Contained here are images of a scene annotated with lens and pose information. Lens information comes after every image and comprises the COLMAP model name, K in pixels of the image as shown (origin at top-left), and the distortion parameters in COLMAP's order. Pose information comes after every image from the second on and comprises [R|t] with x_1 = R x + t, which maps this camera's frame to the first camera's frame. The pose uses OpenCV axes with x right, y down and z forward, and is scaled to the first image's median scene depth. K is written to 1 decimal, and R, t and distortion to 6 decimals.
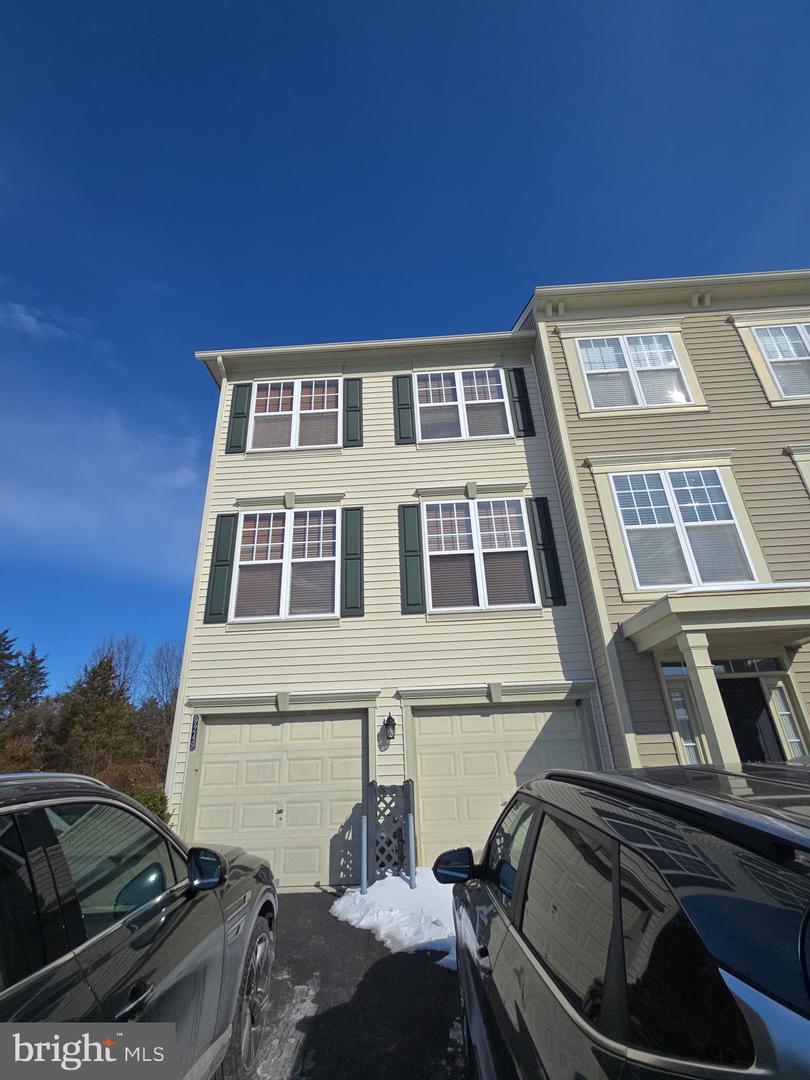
lens RADIAL K [[486.9, 0, 400.3], [0, 486.9, 543.5], [0, 0, 1]] dist [0.001604, -0.000219]
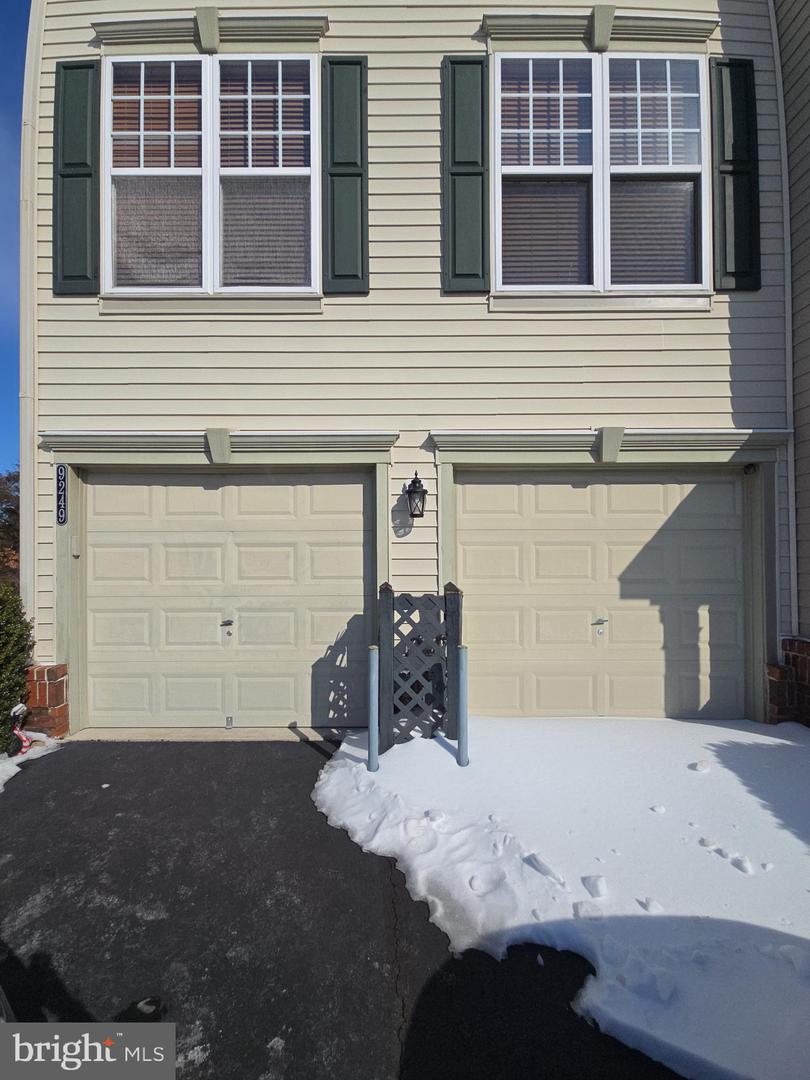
lens RADIAL K [[486.9, 0, 400.3], [0, 486.9, 543.5], [0, 0, 1]] dist [0.001604, -0.000219]
pose [[0.998413, 0.032886, 0.045723, -0.060741], [-0.048253, 0.918155, 0.393271, 0.202569], [-0.029048, -0.394853, 0.918285, 0.457538]]
